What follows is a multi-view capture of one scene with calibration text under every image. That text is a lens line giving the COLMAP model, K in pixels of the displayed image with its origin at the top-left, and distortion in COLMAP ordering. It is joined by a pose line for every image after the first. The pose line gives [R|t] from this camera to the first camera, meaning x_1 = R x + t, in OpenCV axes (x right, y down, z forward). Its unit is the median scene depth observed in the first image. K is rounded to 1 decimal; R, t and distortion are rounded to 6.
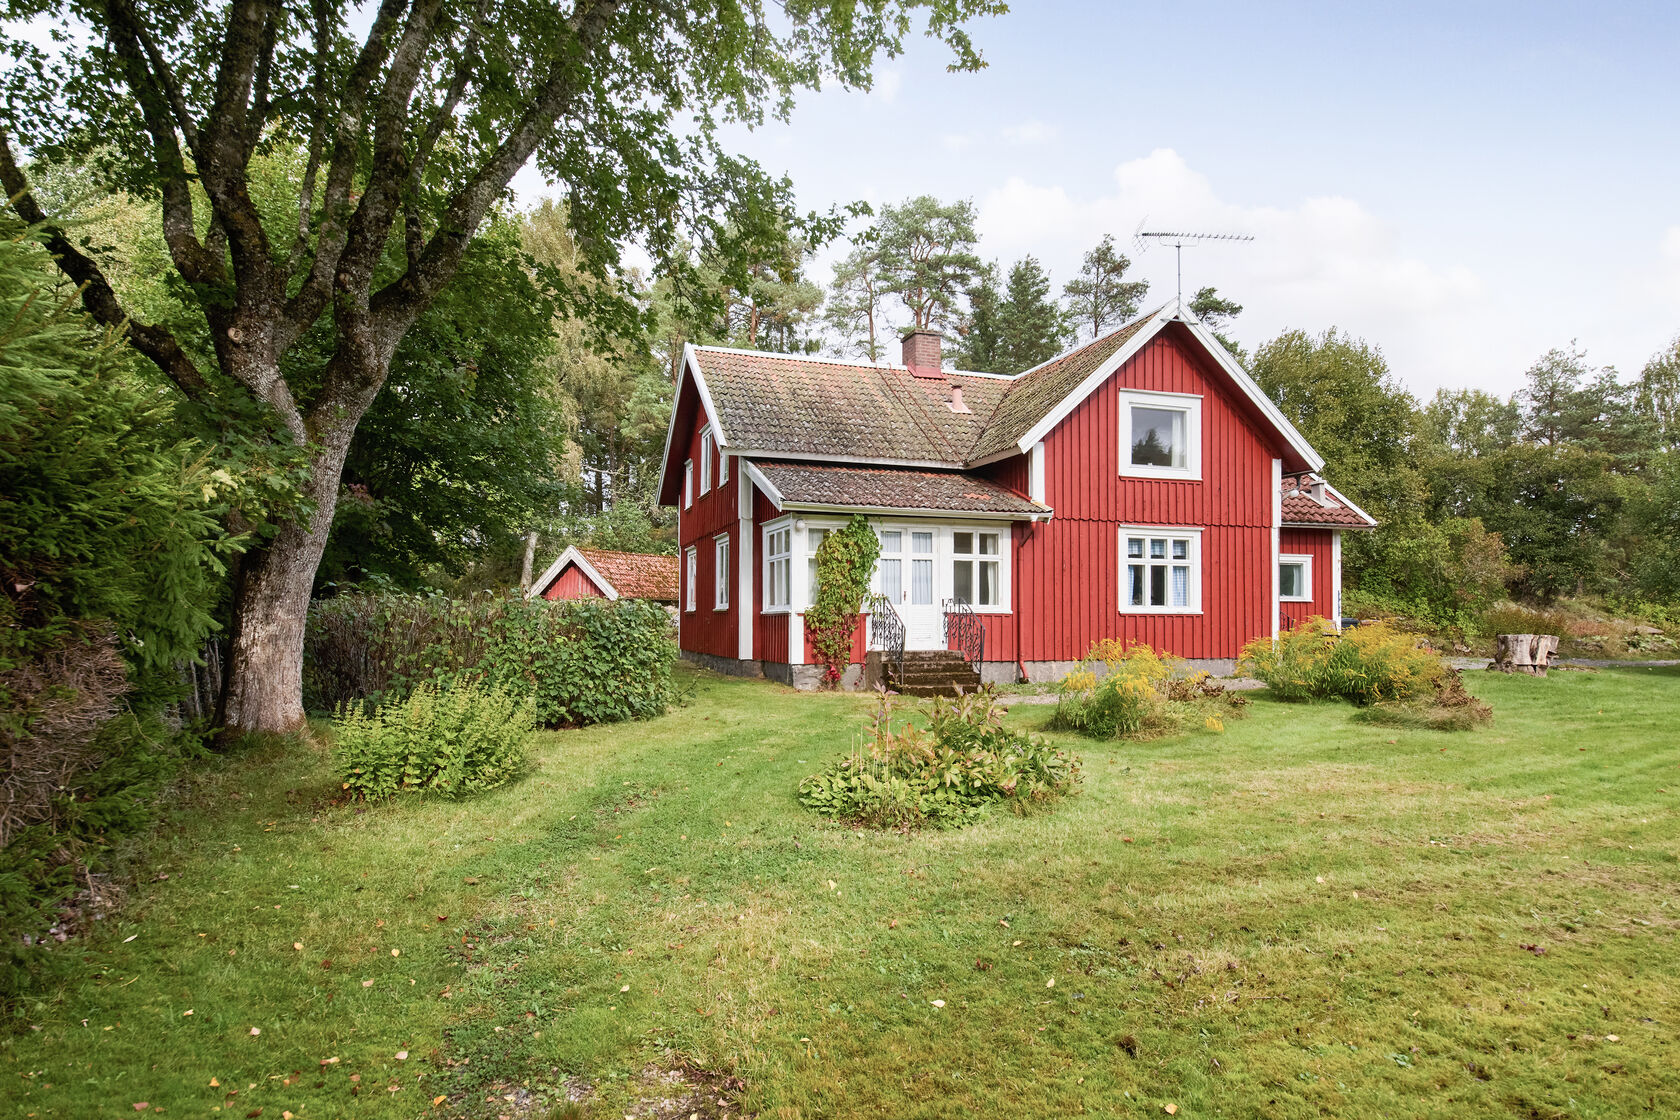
lens RADIAL K [[961.9, 0, 839.7], [0, 961.9, 603.6], [0, 0, 1]] dist [0.058792, -0.046958]
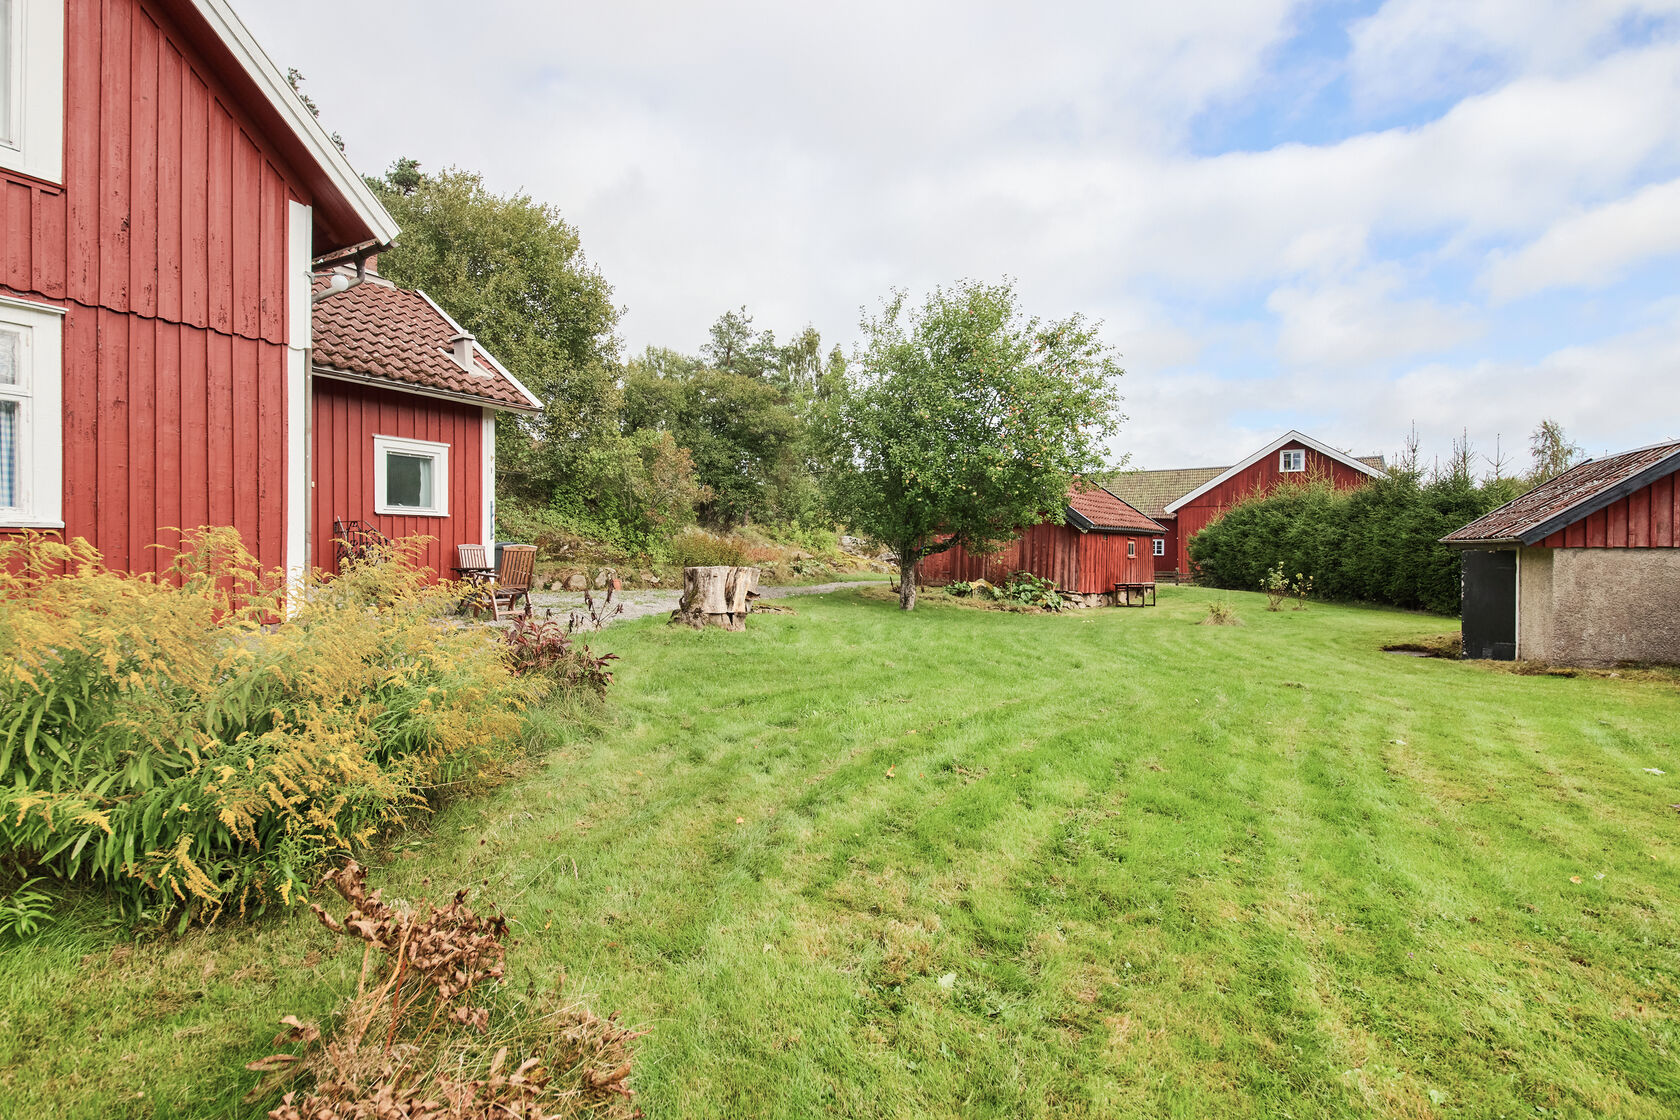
lens RADIAL K [[778.2, 0, 840.0], [0, 778.2, 560.0], [0, 0, 1]] dist [0.000033, -0.000192]
pose [[0.708203, -0.009851, 0.705941, 0.355866], [-0.013937, 0.999513, 0.027929, 0.010775], [-0.705872, -0.029618, 0.707720, 0.524216]]
